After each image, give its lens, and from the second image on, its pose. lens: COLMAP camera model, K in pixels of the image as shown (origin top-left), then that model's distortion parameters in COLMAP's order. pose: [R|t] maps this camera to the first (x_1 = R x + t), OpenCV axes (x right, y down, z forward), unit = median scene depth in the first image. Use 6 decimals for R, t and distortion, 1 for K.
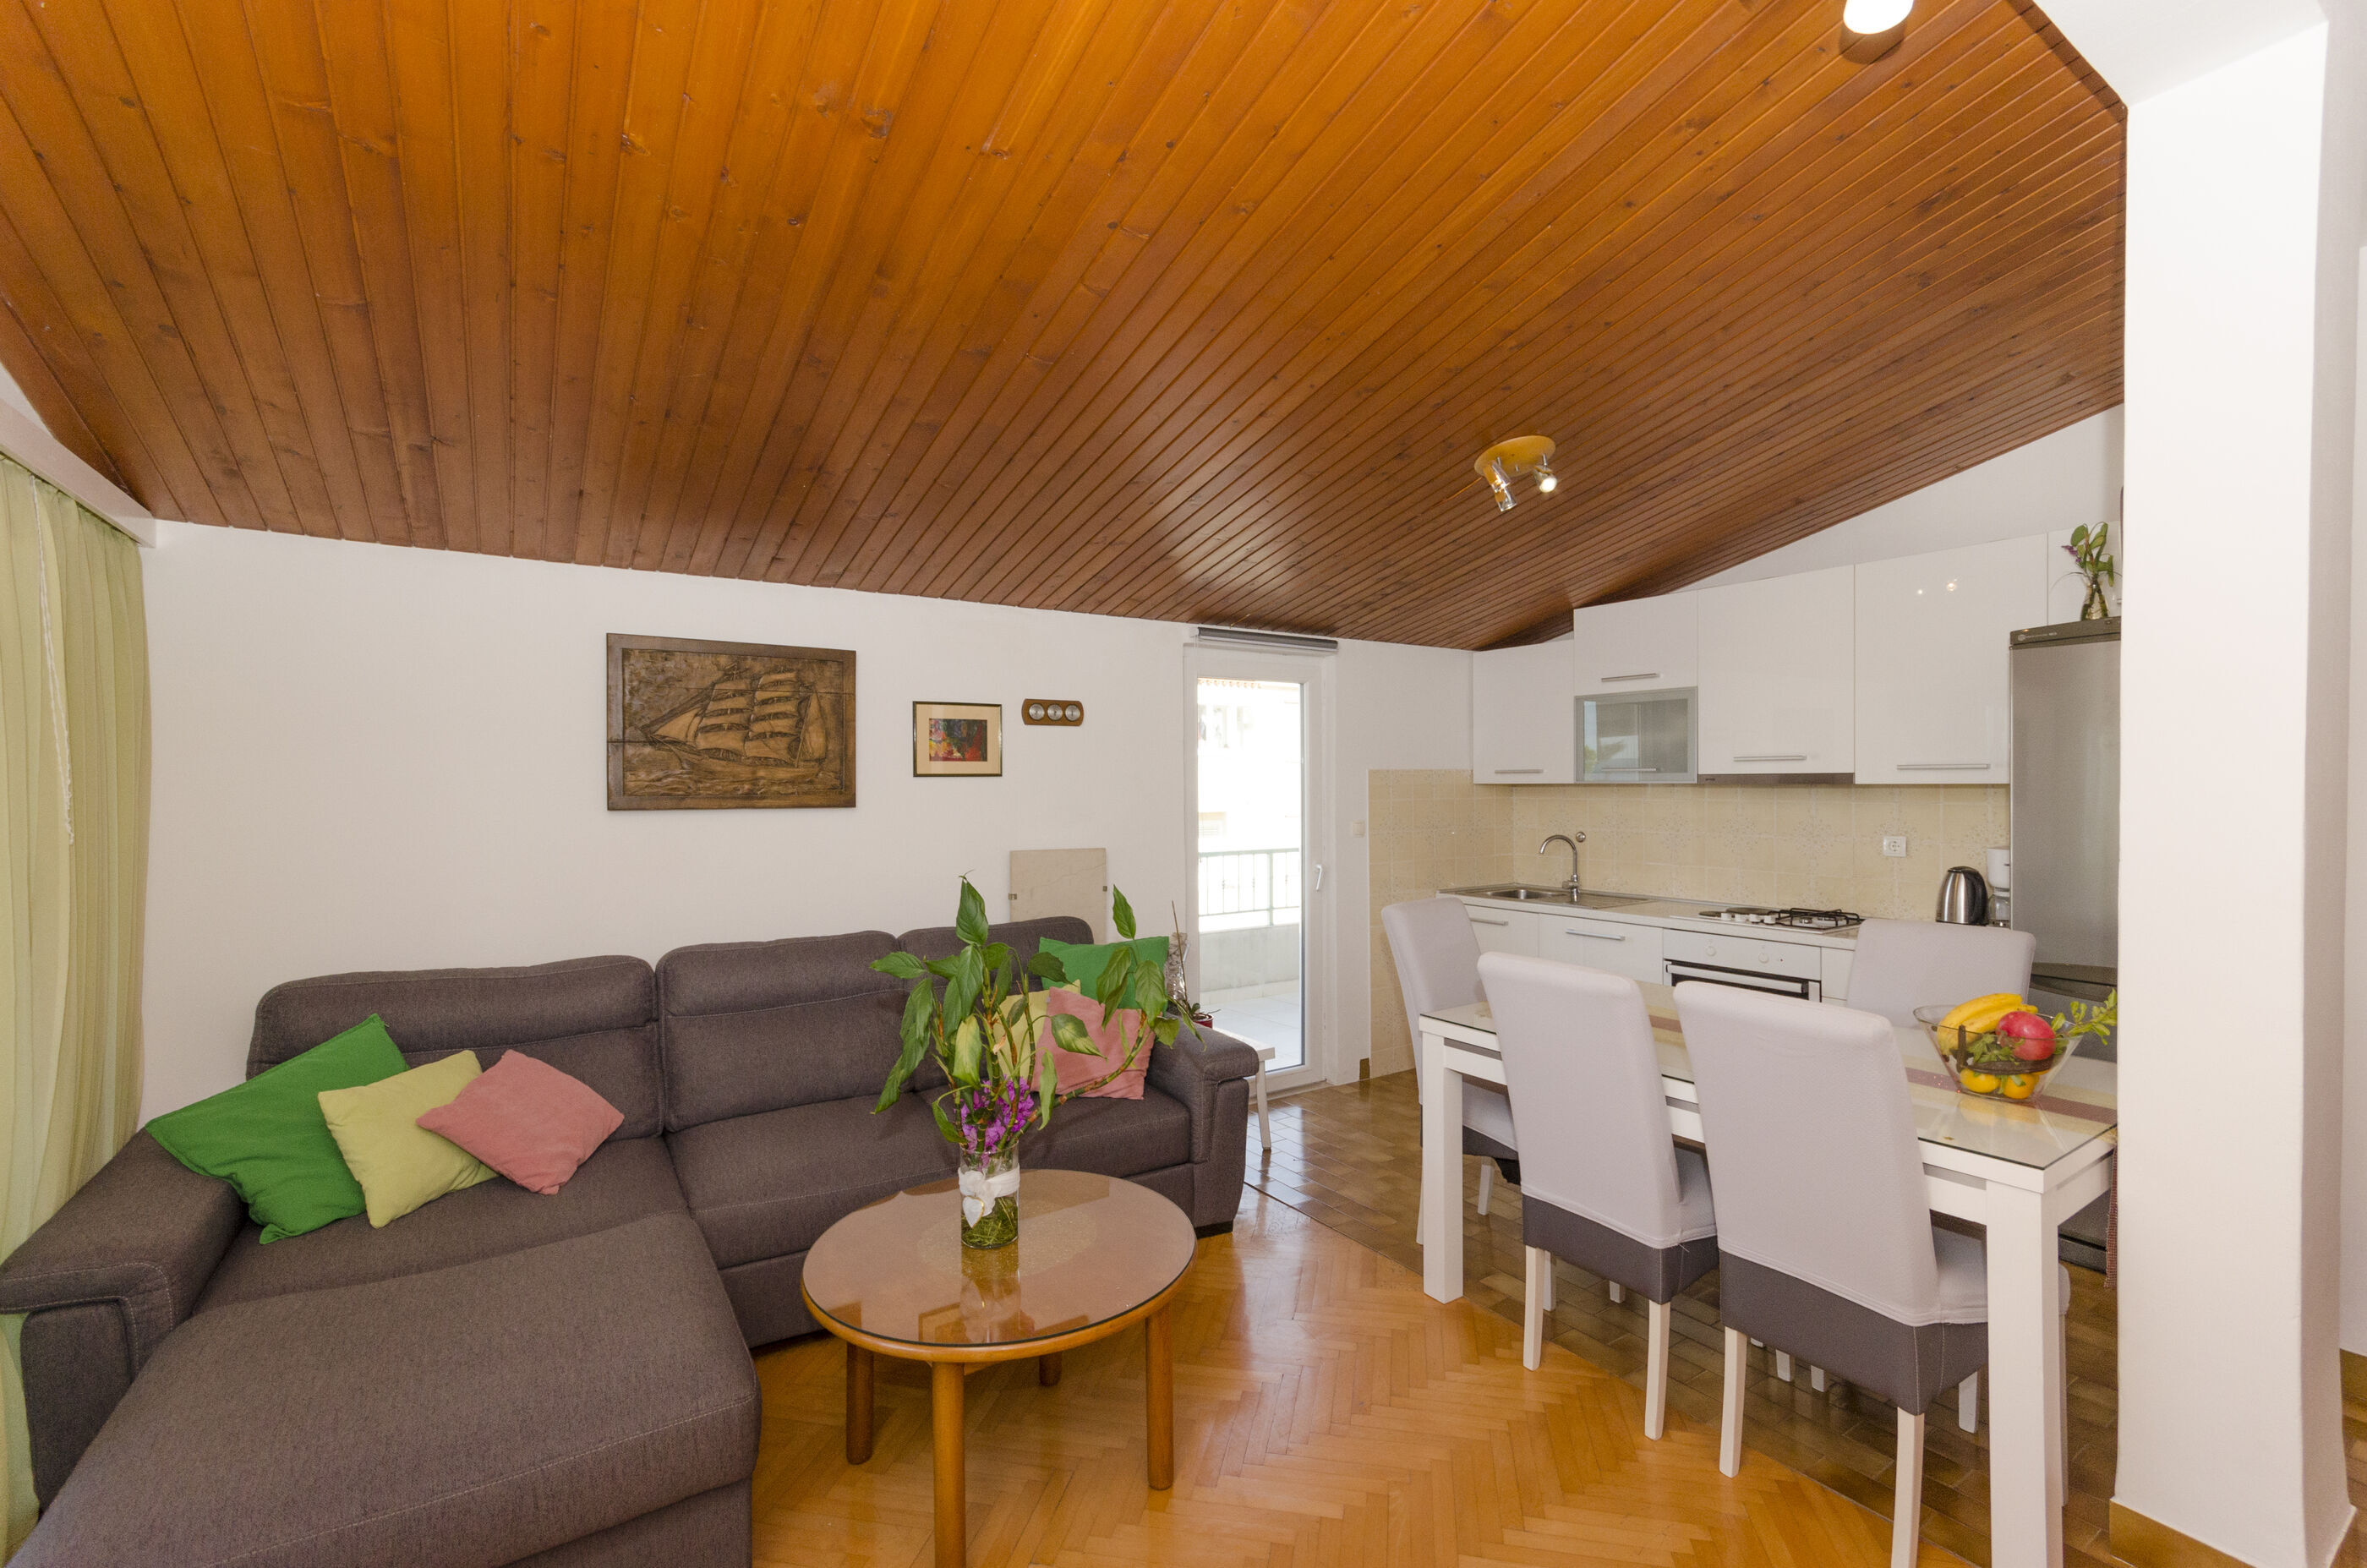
lens RADIAL K [[1031.7, 0, 1191.0], [0, 1031.7, 785.3], [0, 0, 1]] dist [0.001660, 0.002046]
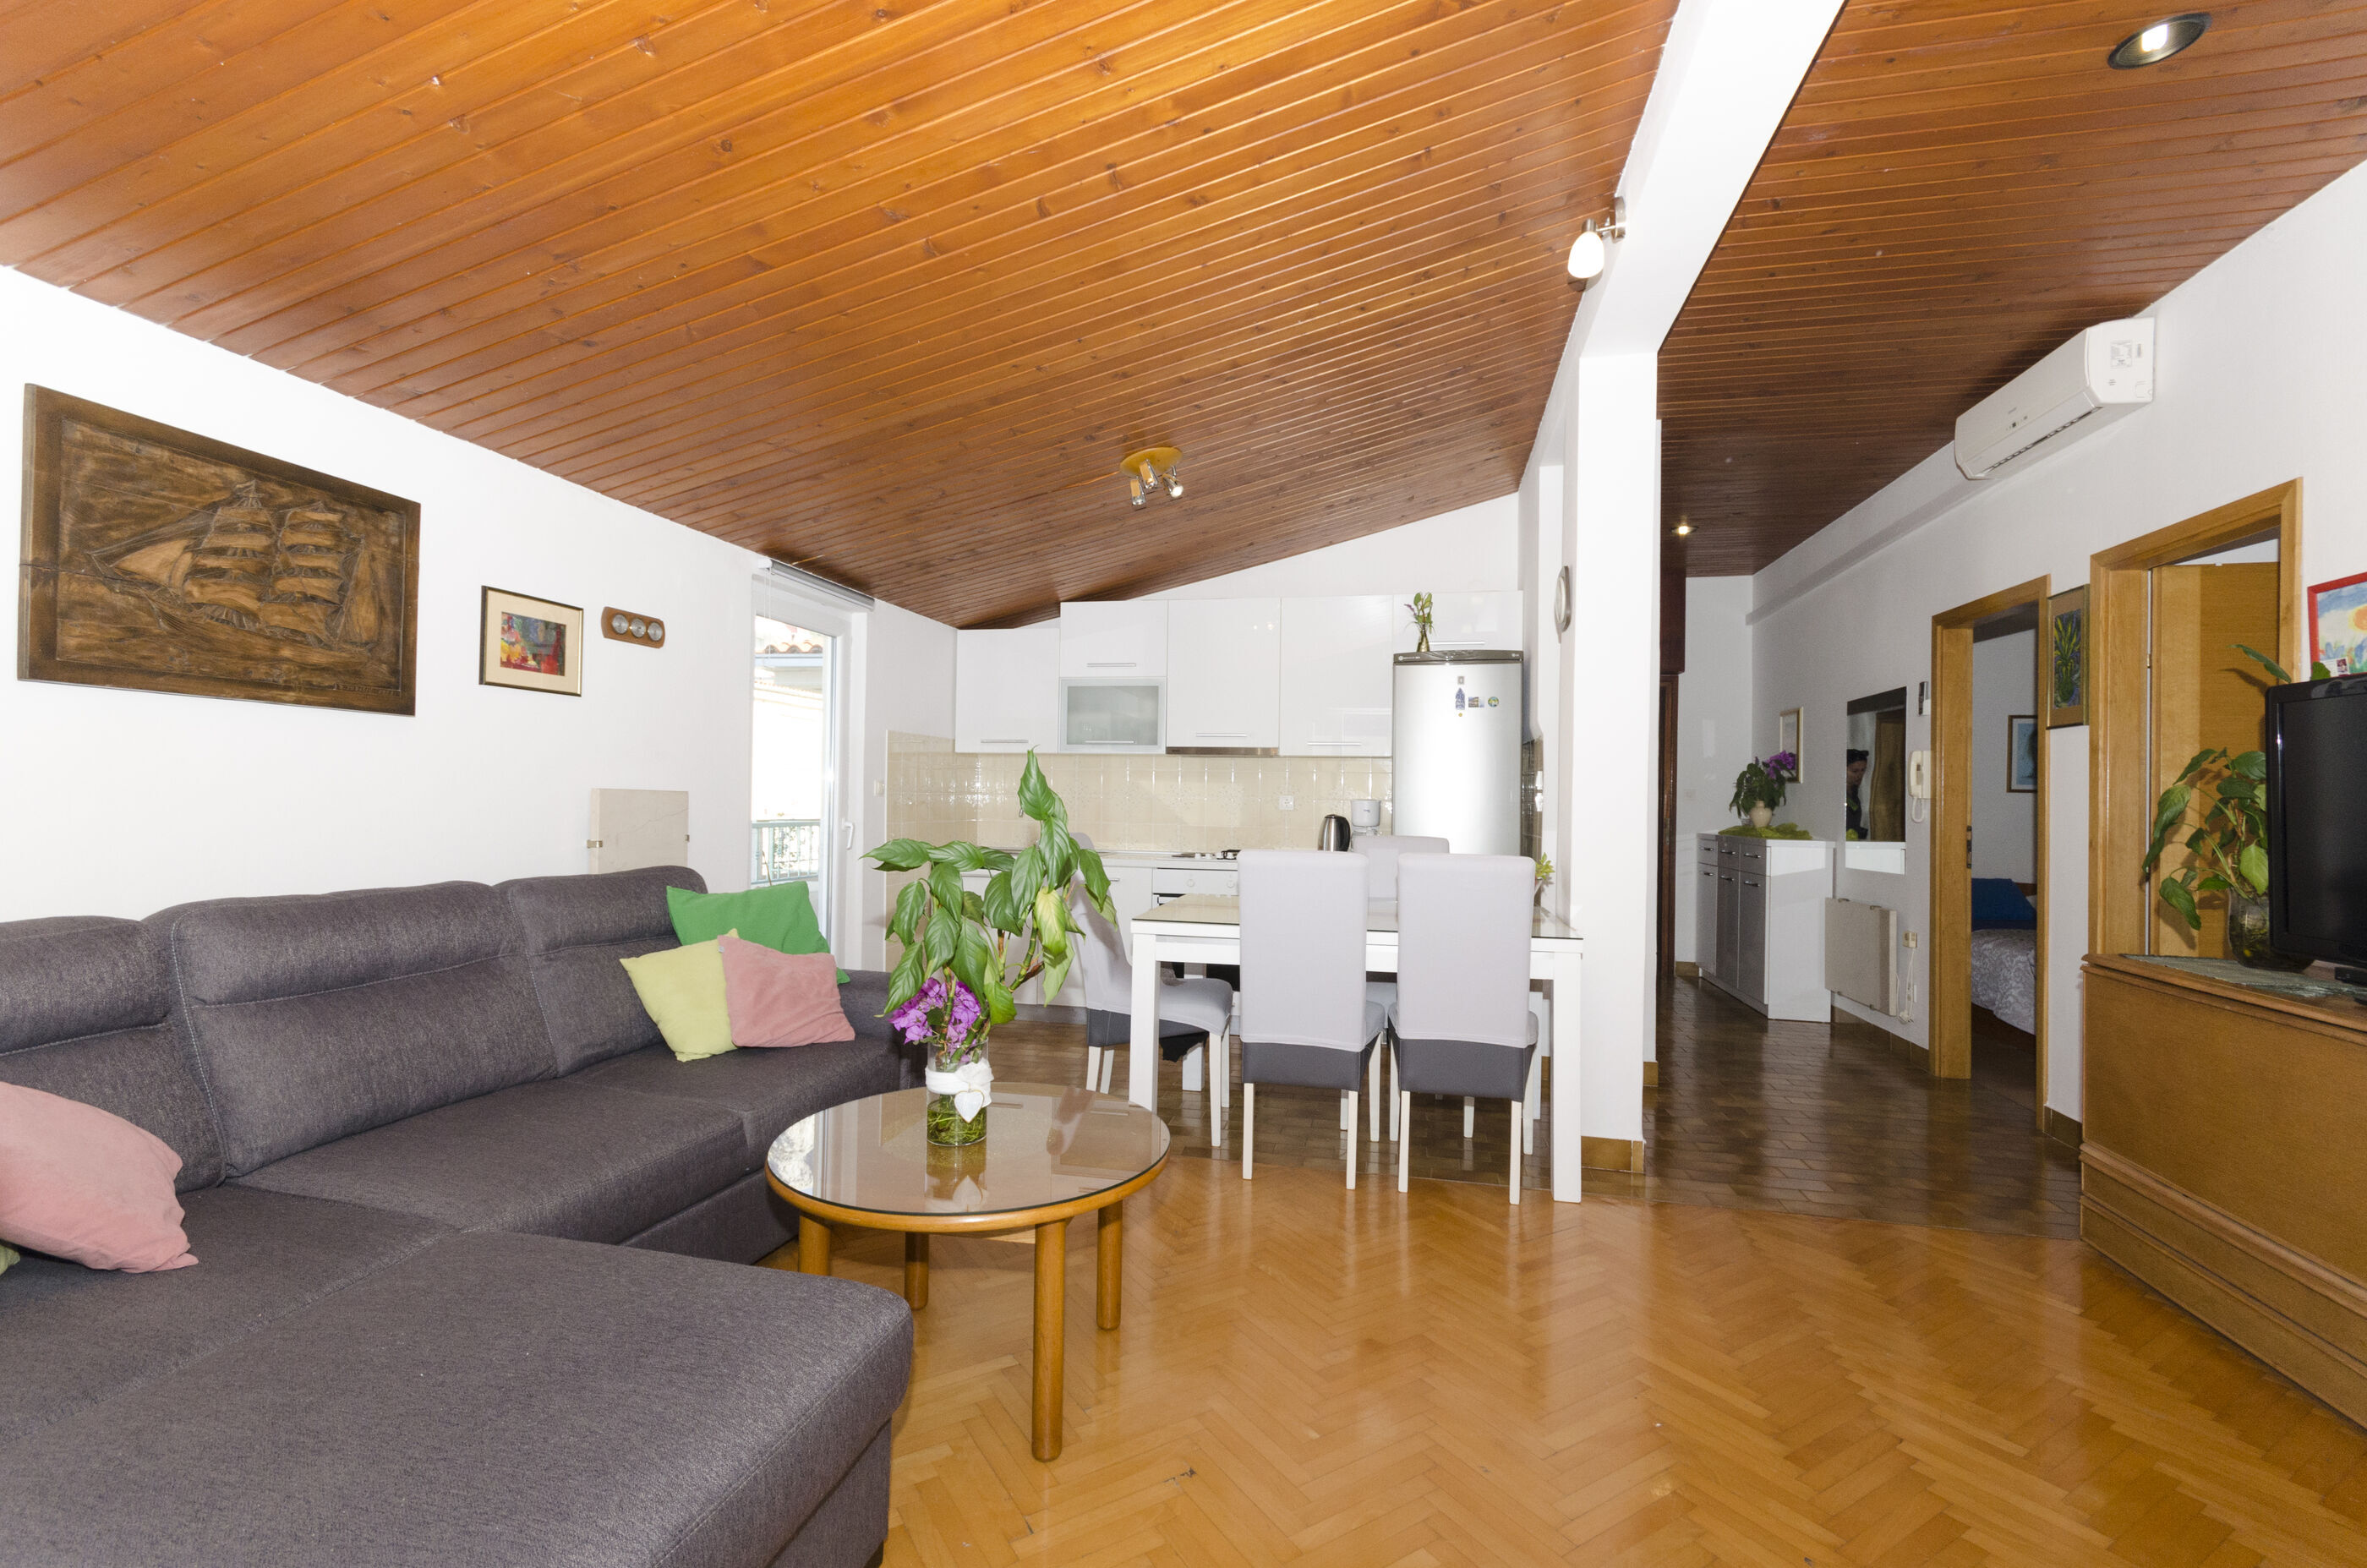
lens RADIAL K [[1031.7, 0, 1179.9], [0, 1031.7, 783.7], [0, 0, 1]] dist [0.001660, 0.002046]
pose [[0.721610, 0.028837, 0.691699, -0.386992], [-0.015144, 0.999551, -0.025873, 0.070258], [-0.692134, 0.008195, 0.721722, 0.086307]]
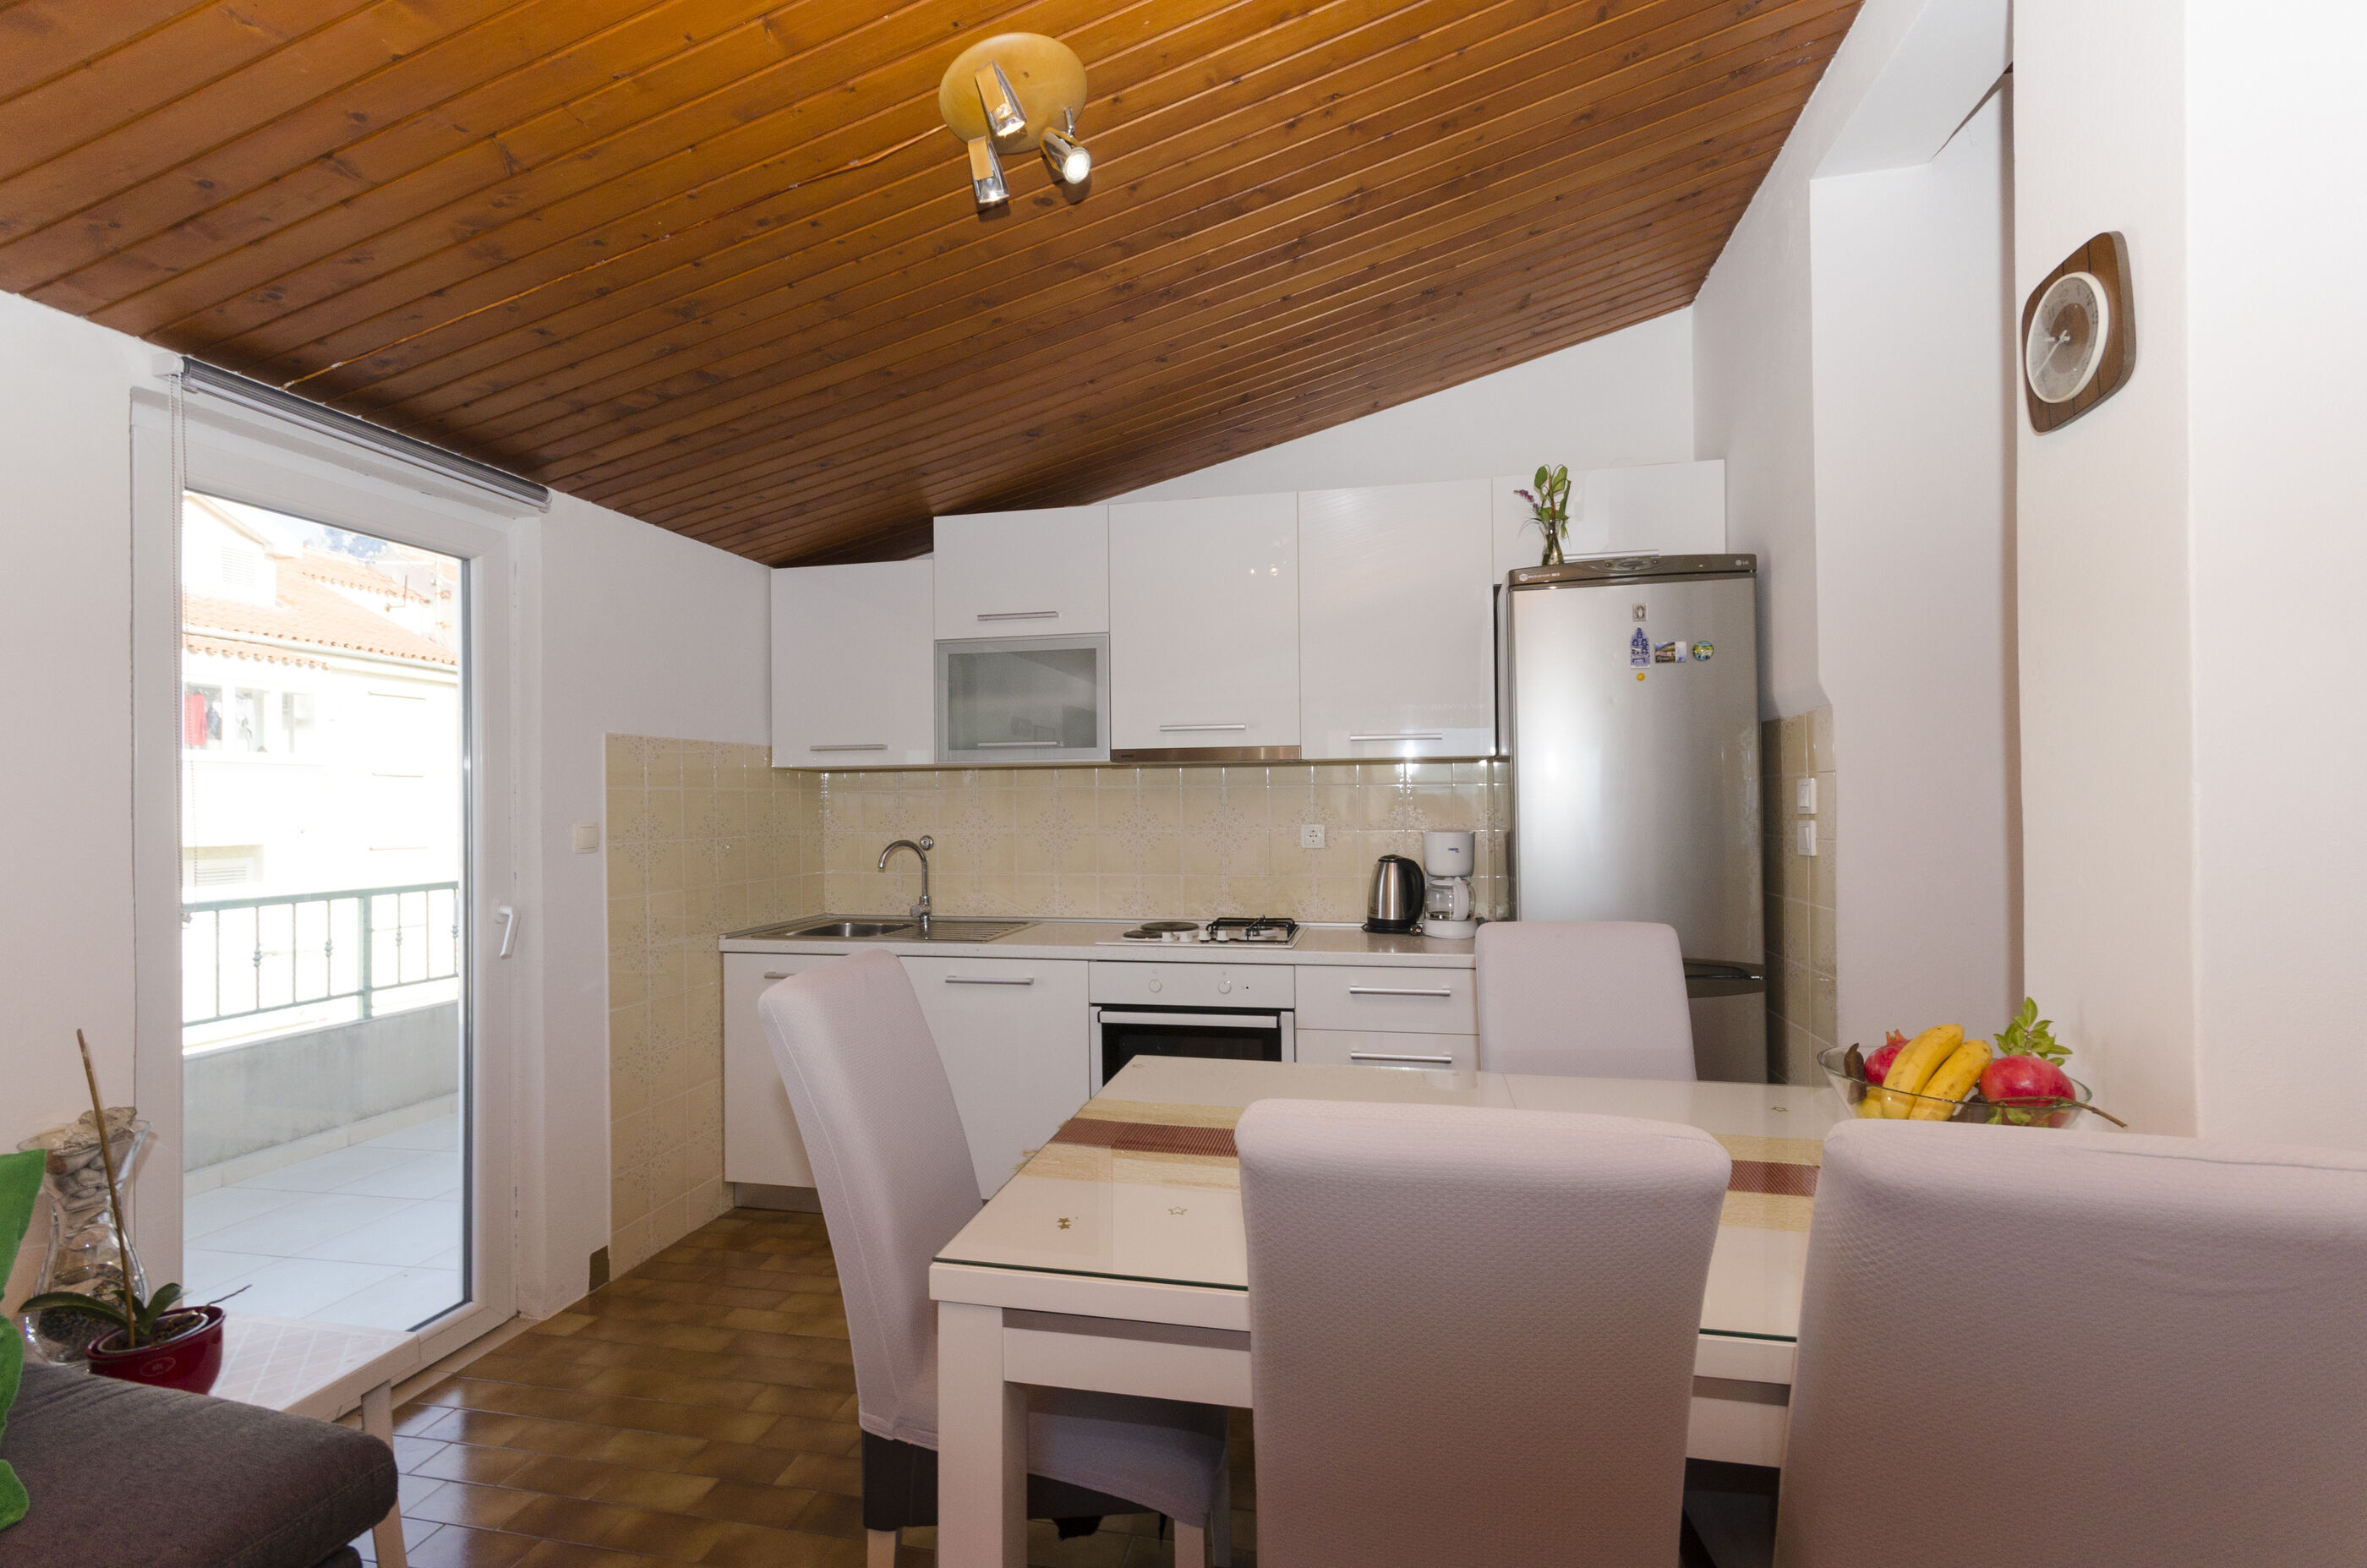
lens RADIAL K [[1031.7, 0, 1182.9], [0, 1031.7, 794.3], [0, 0, 1]] dist [0.001660, 0.002046]
pose [[0.723132, 0.003934, 0.690699, 0.011859], [0.008211, 0.999864, -0.014291, 0.035034], [-0.690661, 0.016006, 0.723002, 0.446675]]
